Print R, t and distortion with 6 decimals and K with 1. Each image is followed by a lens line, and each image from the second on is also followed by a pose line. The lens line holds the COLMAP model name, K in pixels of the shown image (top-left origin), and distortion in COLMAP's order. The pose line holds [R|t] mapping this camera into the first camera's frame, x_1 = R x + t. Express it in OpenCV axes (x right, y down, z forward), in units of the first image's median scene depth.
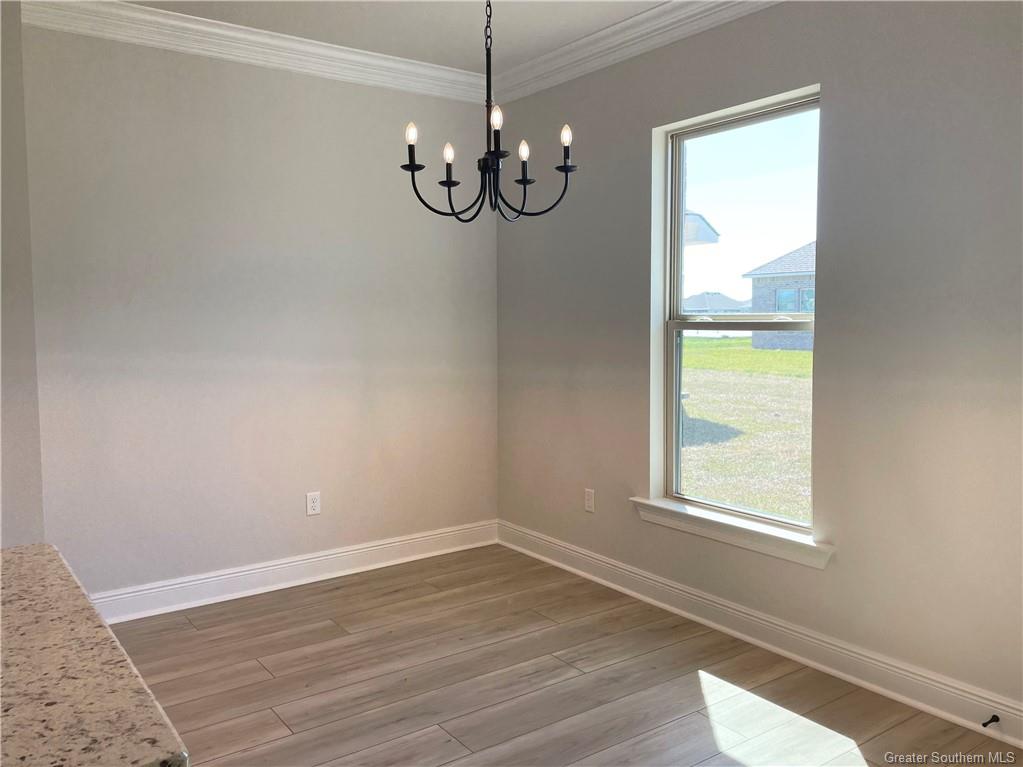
lens RADIAL K [[773.3, 0, 511.5], [0, 773.3, 383.5], [0, 0, 1]] dist [0.004278, -0.007313]
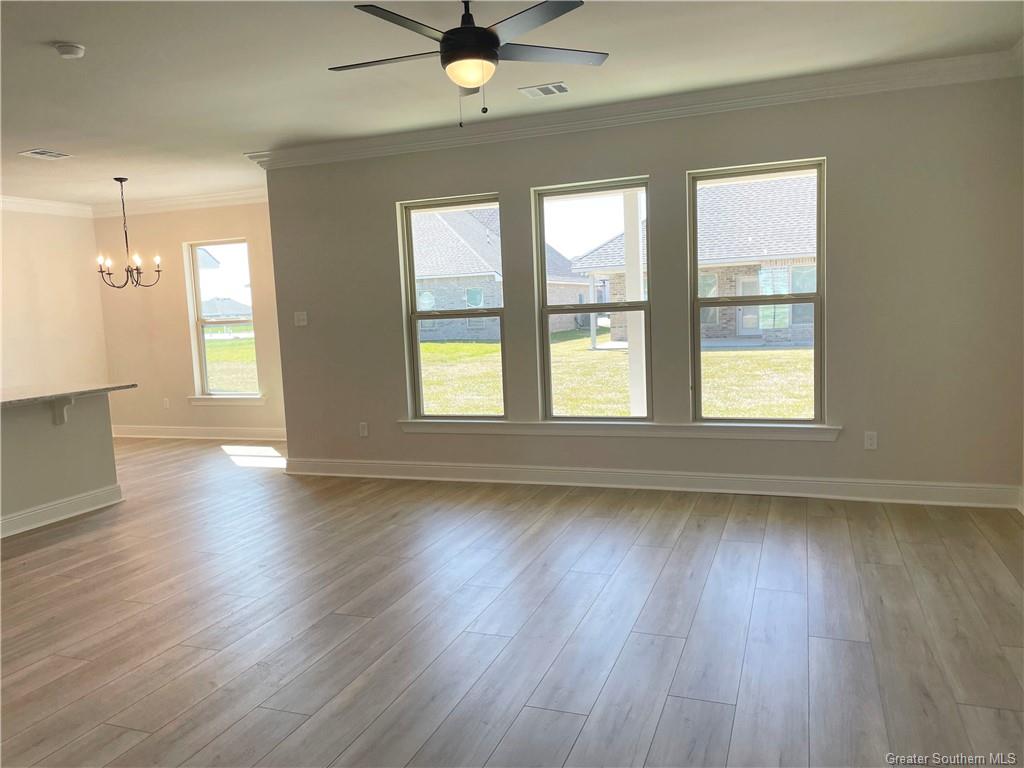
lens RADIAL K [[774.1, 0, 512.0], [0, 774.1, 384.0], [0, 0, 1]] dist [0.004278, -0.007313]
pose [[0.821068, -0.086126, 0.564296, -0.359794], [0.087958, 0.995835, 0.024009, 0.137815], [-0.564013, 0.029922, 0.825223, -1.500142]]
